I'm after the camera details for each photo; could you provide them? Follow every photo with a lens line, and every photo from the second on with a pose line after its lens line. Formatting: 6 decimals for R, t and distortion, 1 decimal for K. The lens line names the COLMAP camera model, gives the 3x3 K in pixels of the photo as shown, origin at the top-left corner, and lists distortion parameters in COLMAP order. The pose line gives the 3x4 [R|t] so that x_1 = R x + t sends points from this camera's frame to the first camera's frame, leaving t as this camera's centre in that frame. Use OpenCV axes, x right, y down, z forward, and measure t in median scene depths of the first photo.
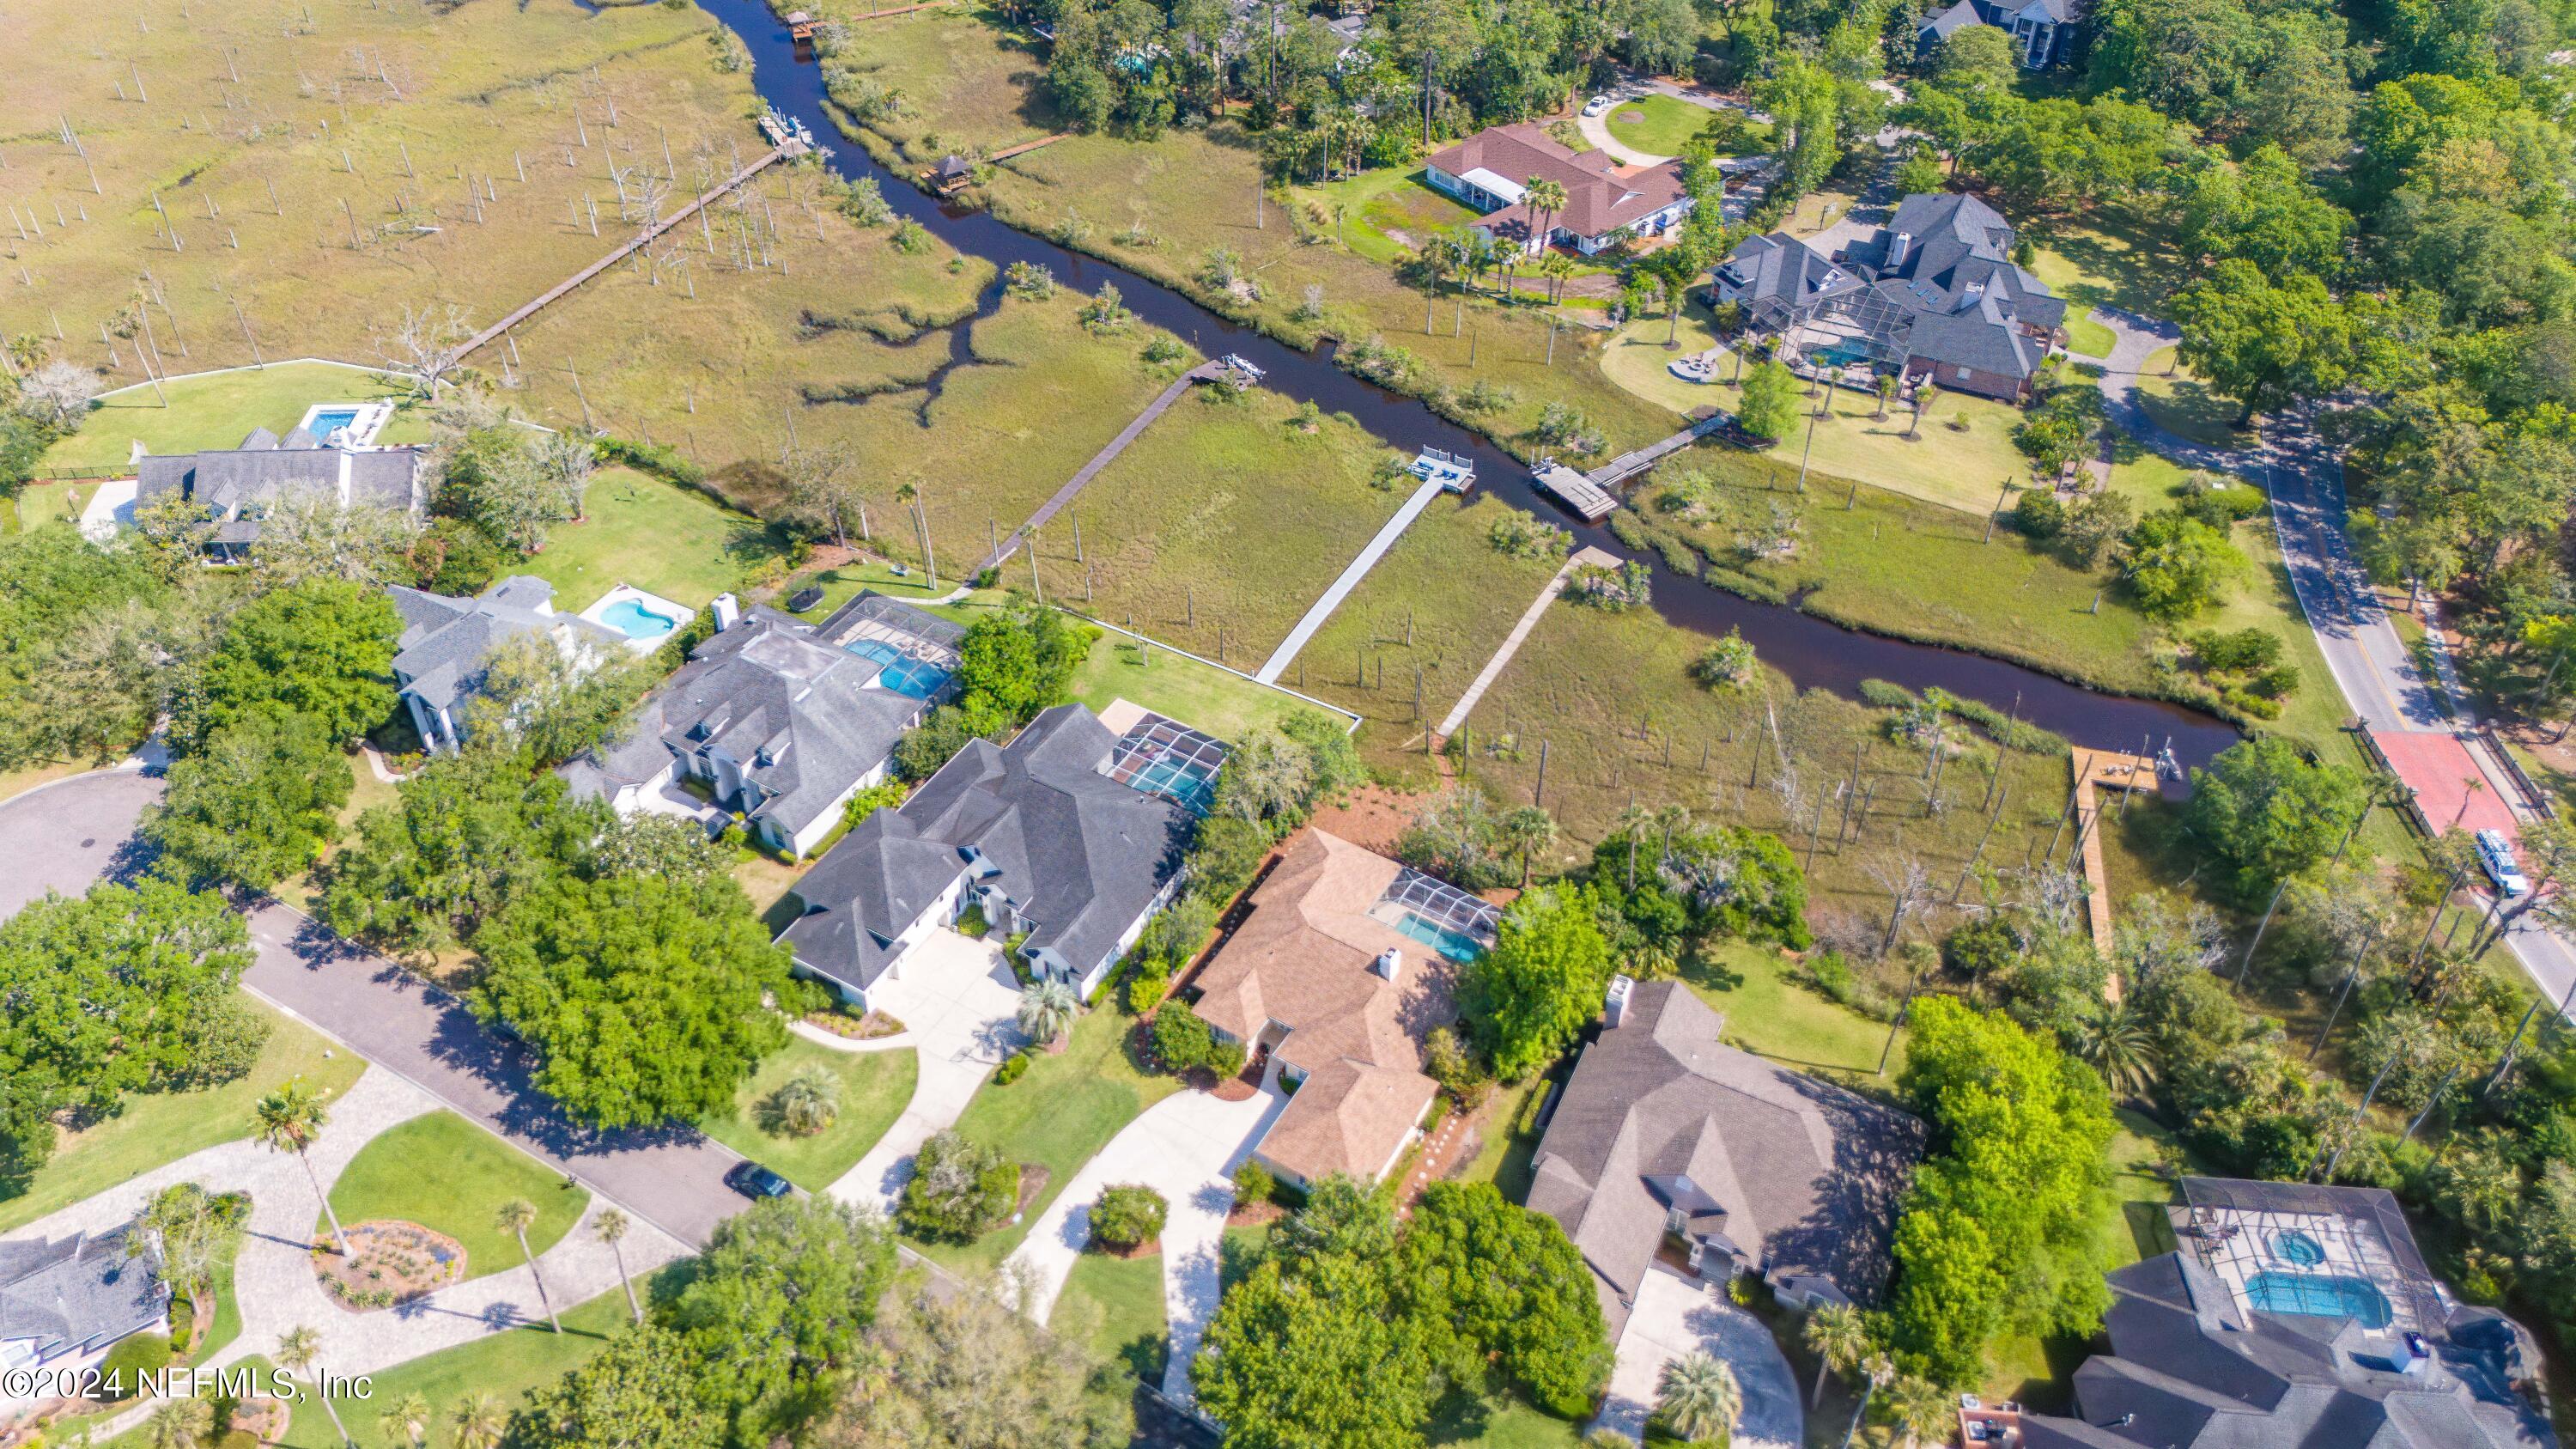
lens RADIAL K [[1880.8, 0, 1278.2], [0, 1880.8, 658.8], [0, 0, 1]] dist [0.067186, -0.046145]
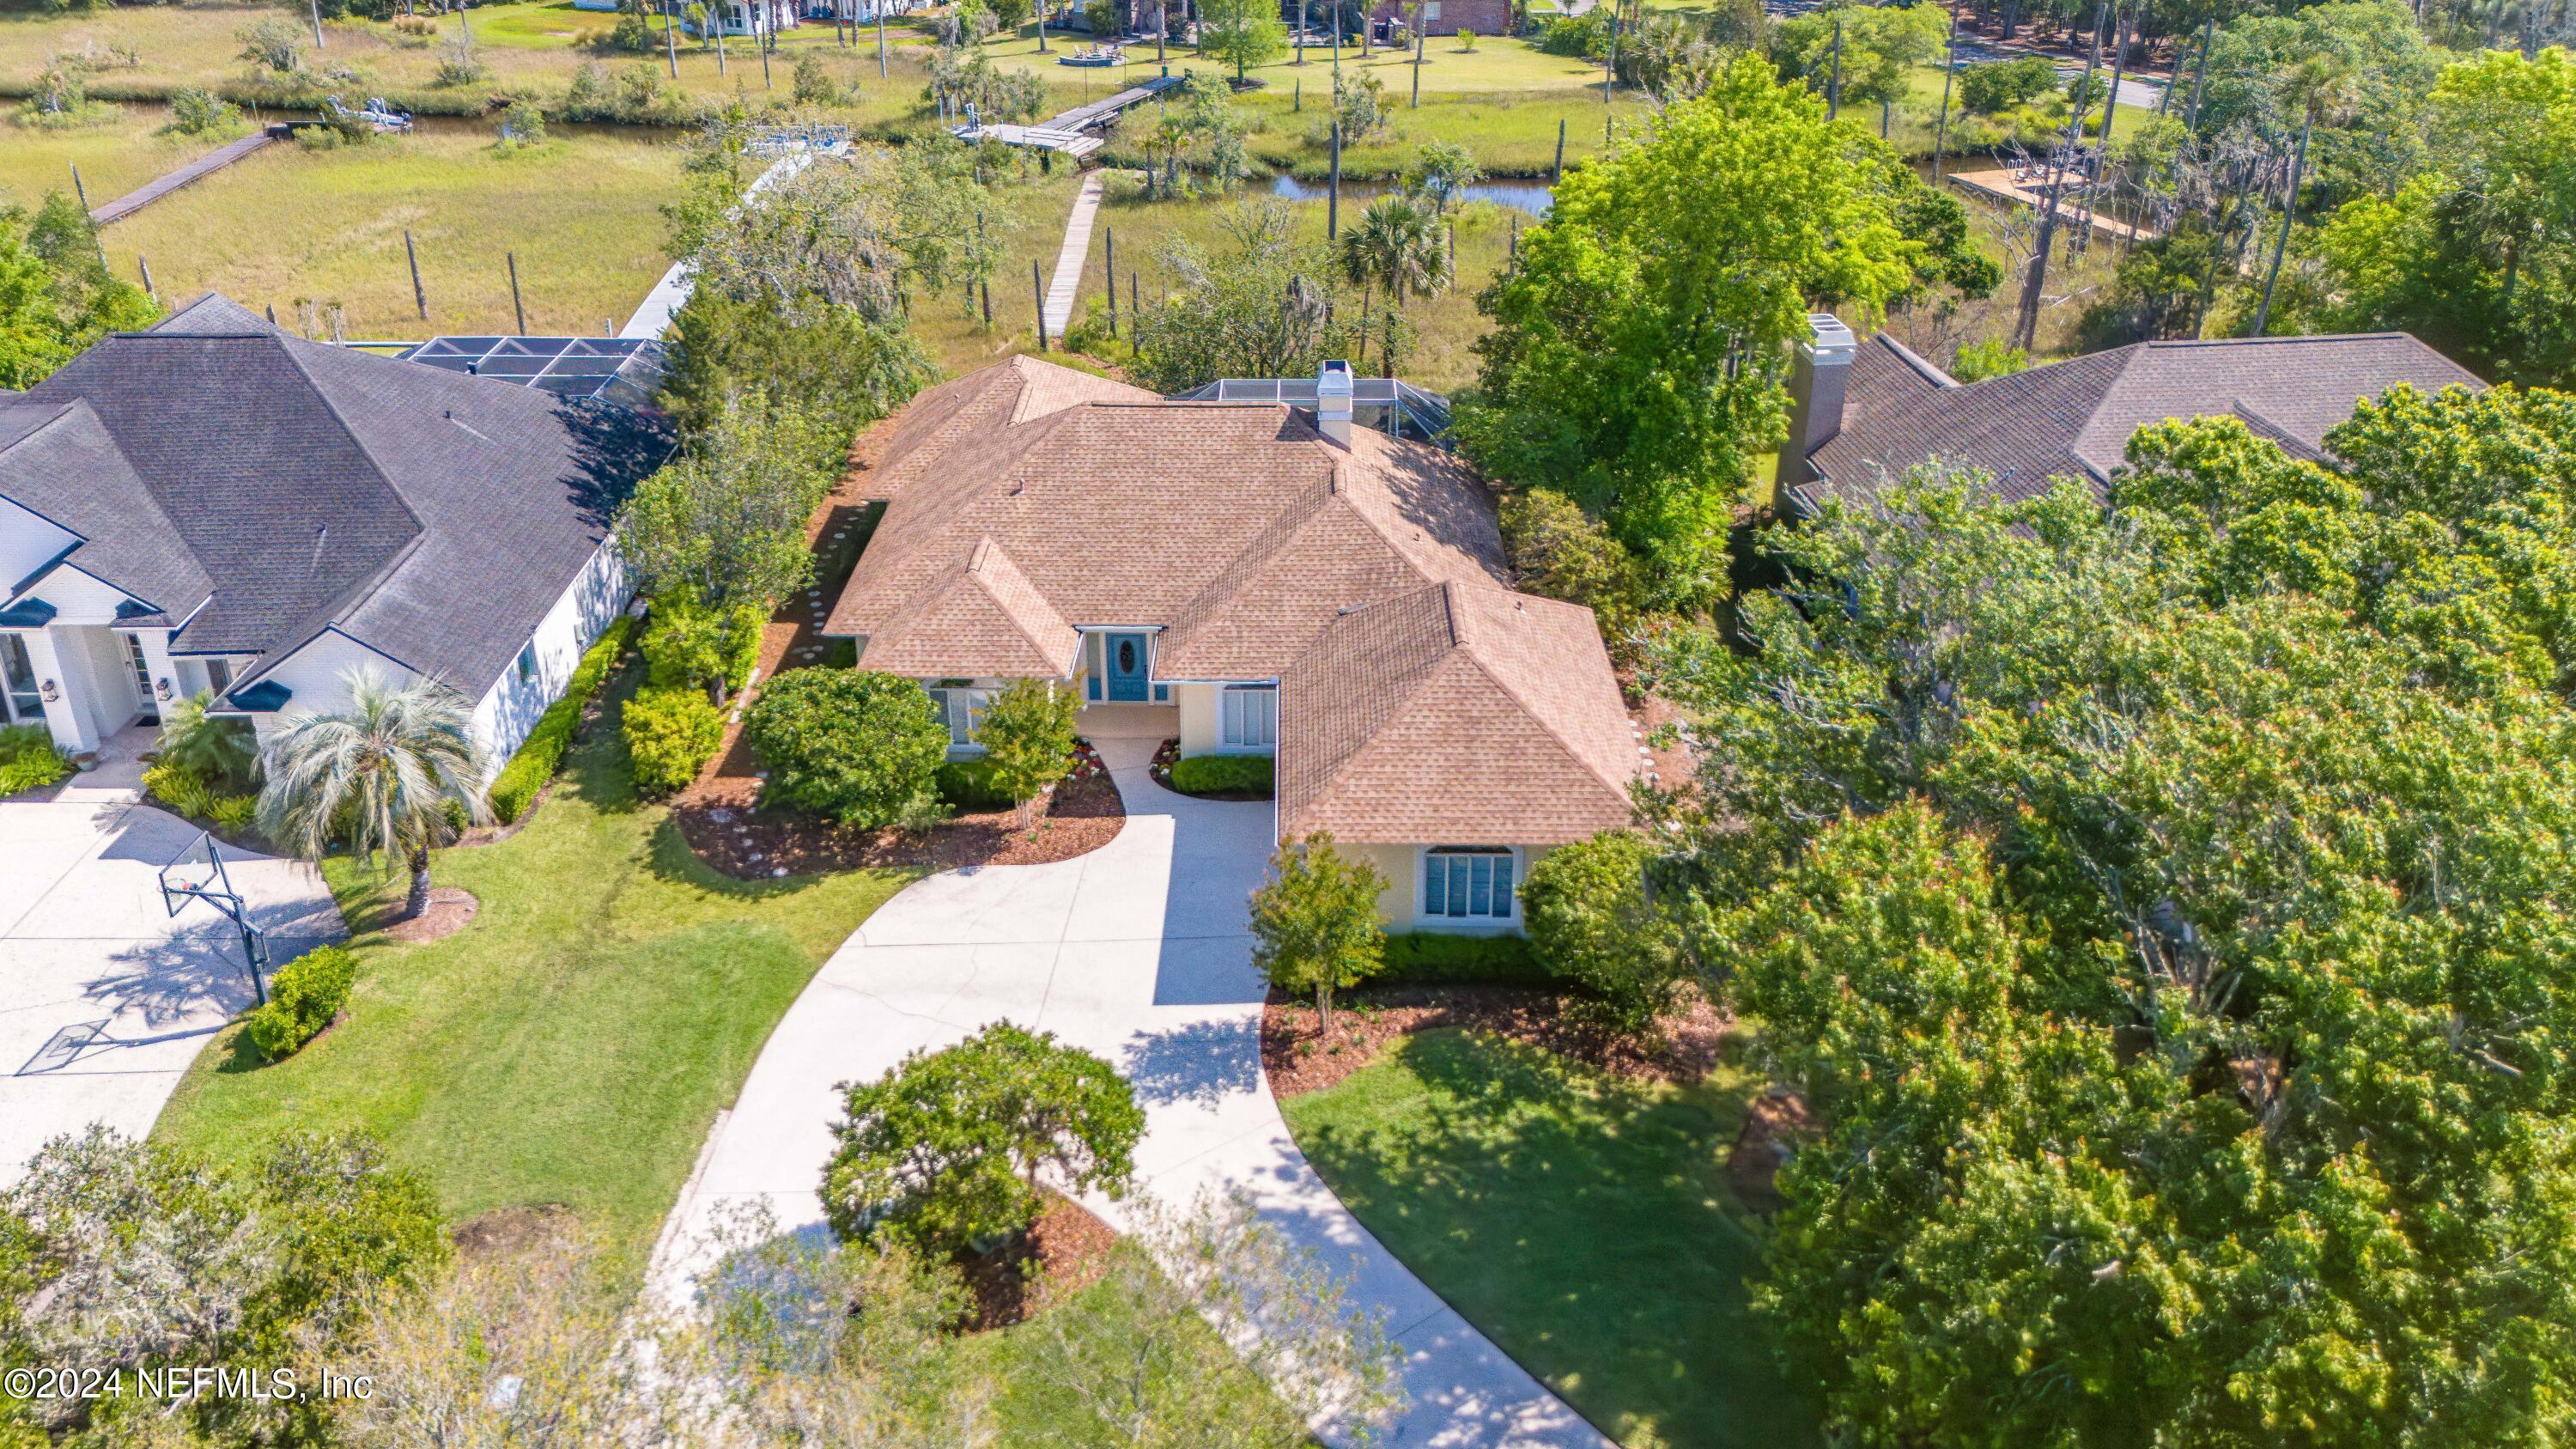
lens RADIAL K [[1880.8, 0, 1267.6], [0, 1880.8, 663.1], [0, 0, 1]] dist [0.067186, -0.046145]
pose [[0.857559, -0.234218, 0.457968, -0.105043], [0.332475, 0.931734, -0.146055, 0.201301], [-0.392495, 0.277514, 0.876889, 0.530269]]
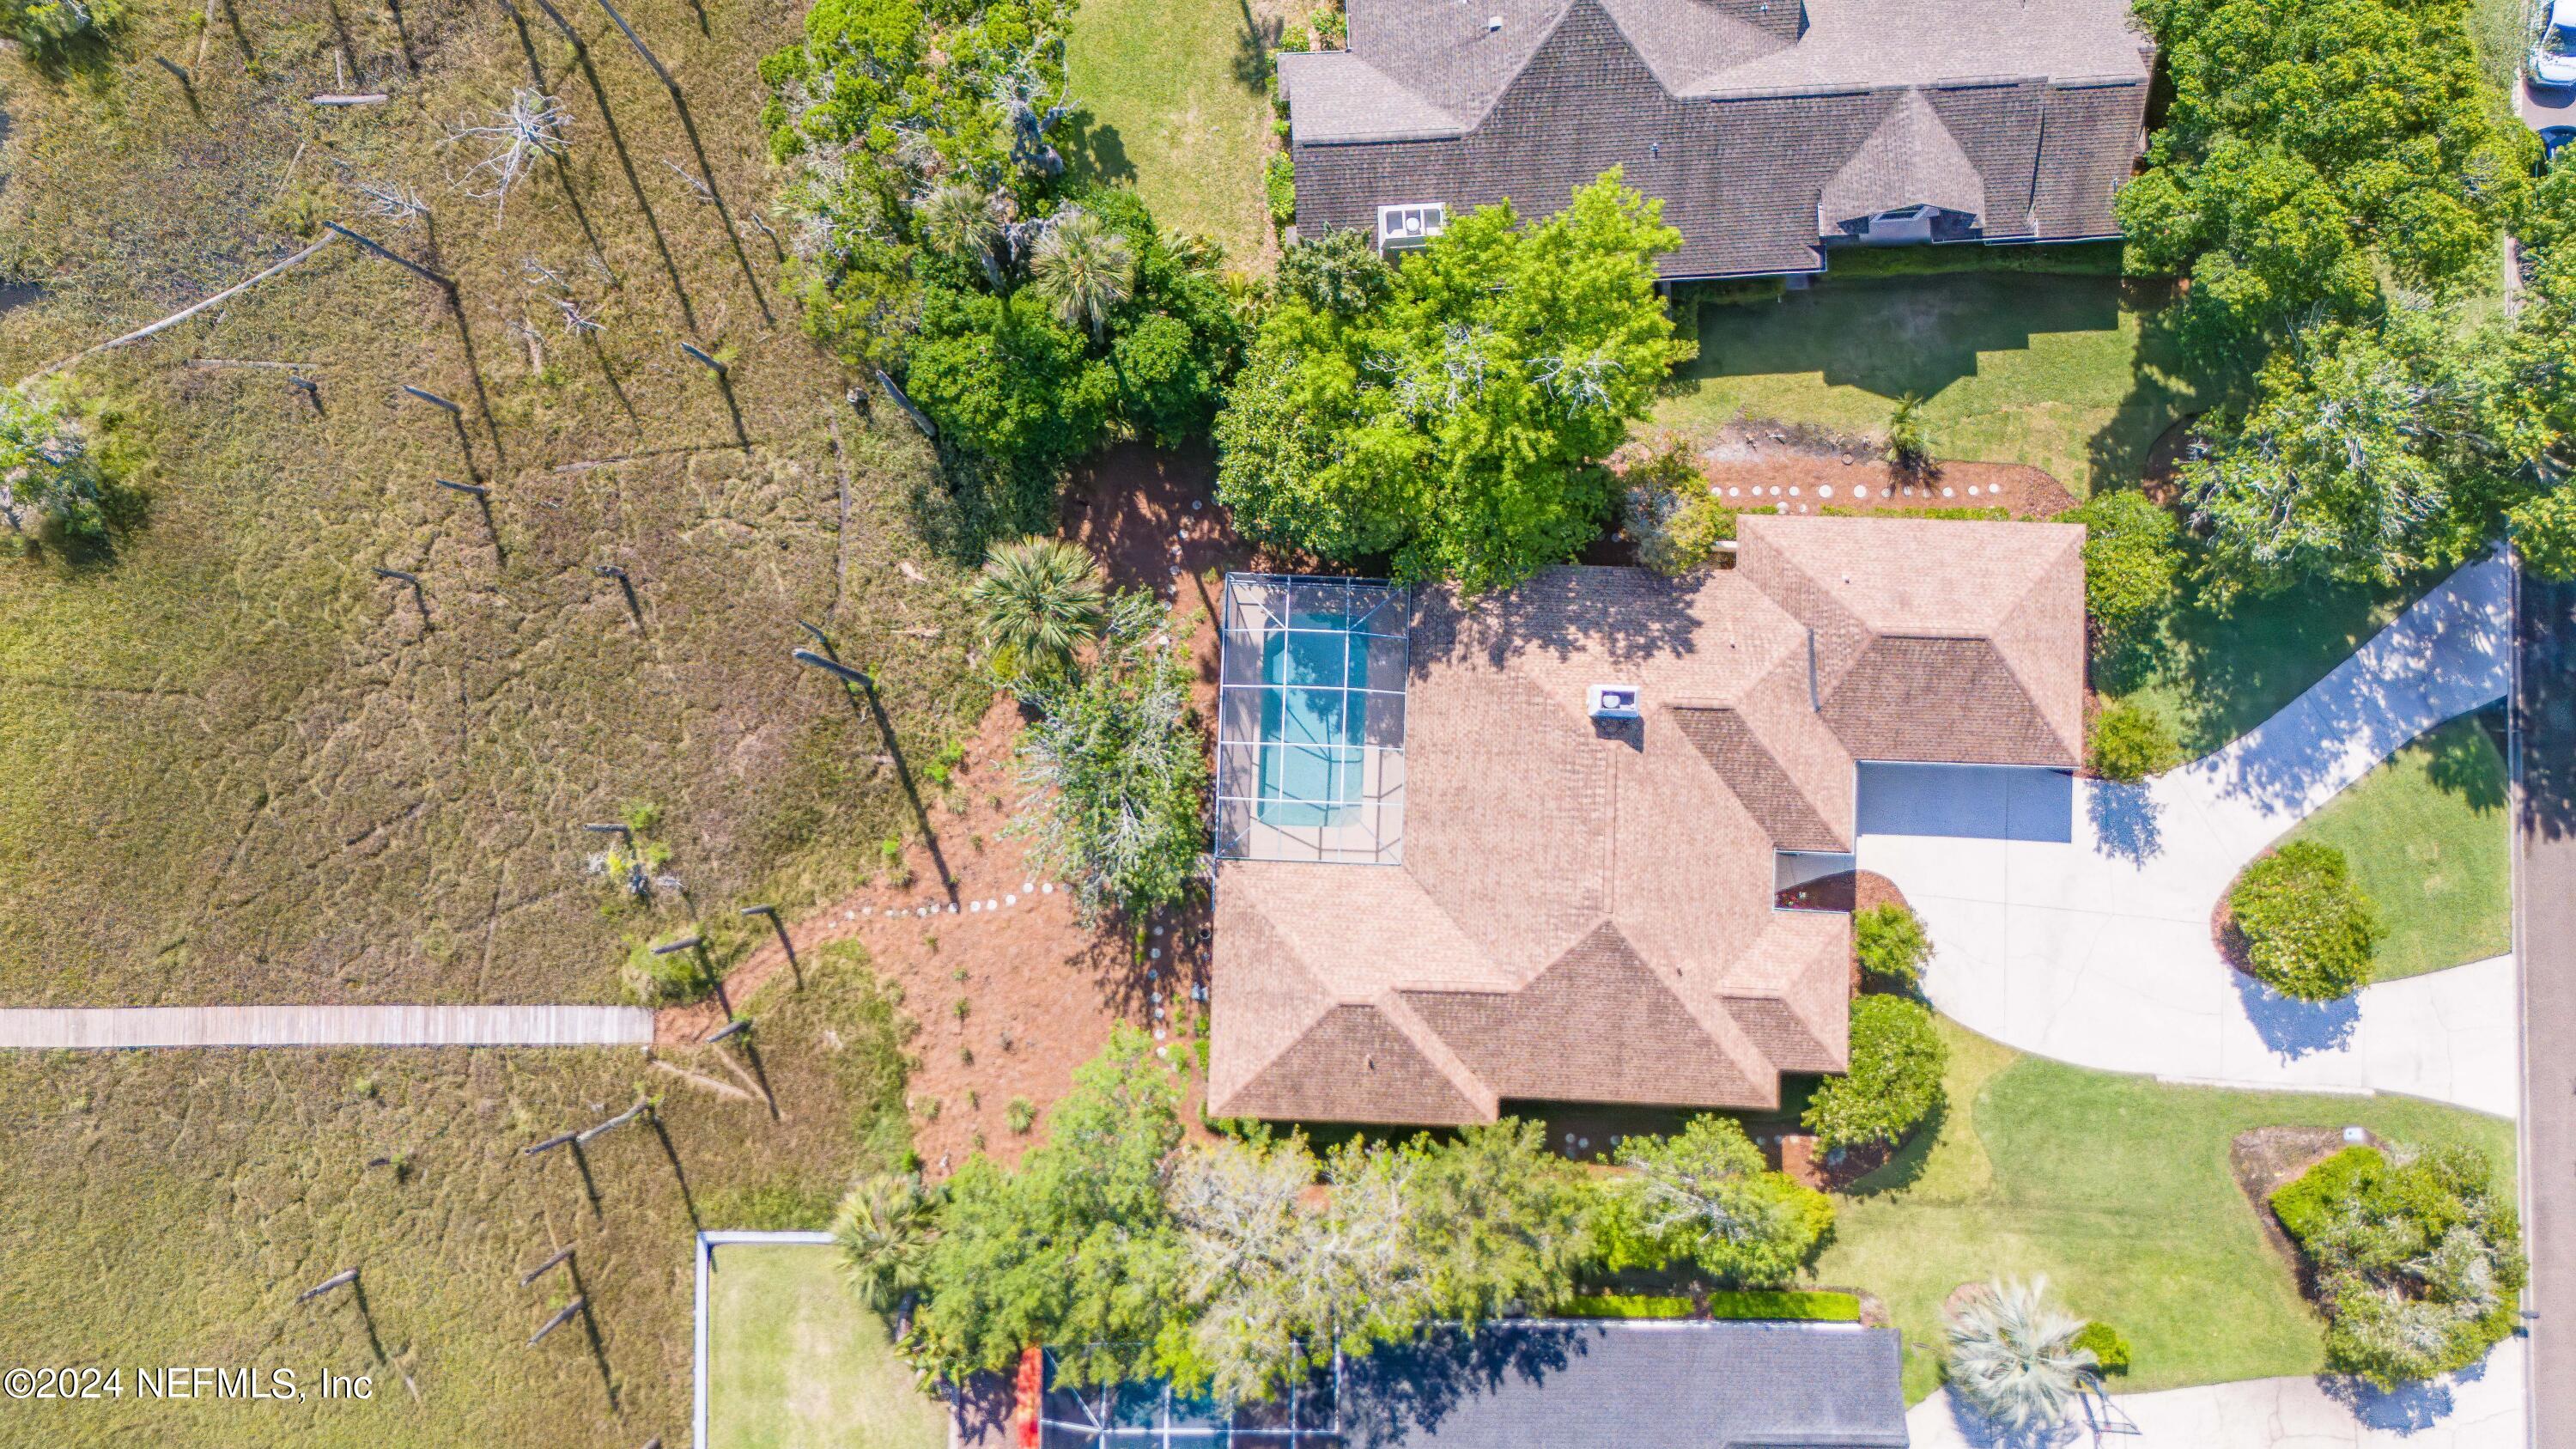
lens RADIAL K [[1880.8, 0, 1340.3], [0, 1880.8, 725.5], [0, 0, 1]] dist [0.067186, -0.046145]
pose [[-0.496342, -0.867972, 0.016409, 0.061104], [0.542325, -0.295254, 0.786580, -0.163667], [-0.677885, 0.399312, 0.617270, 0.599103]]
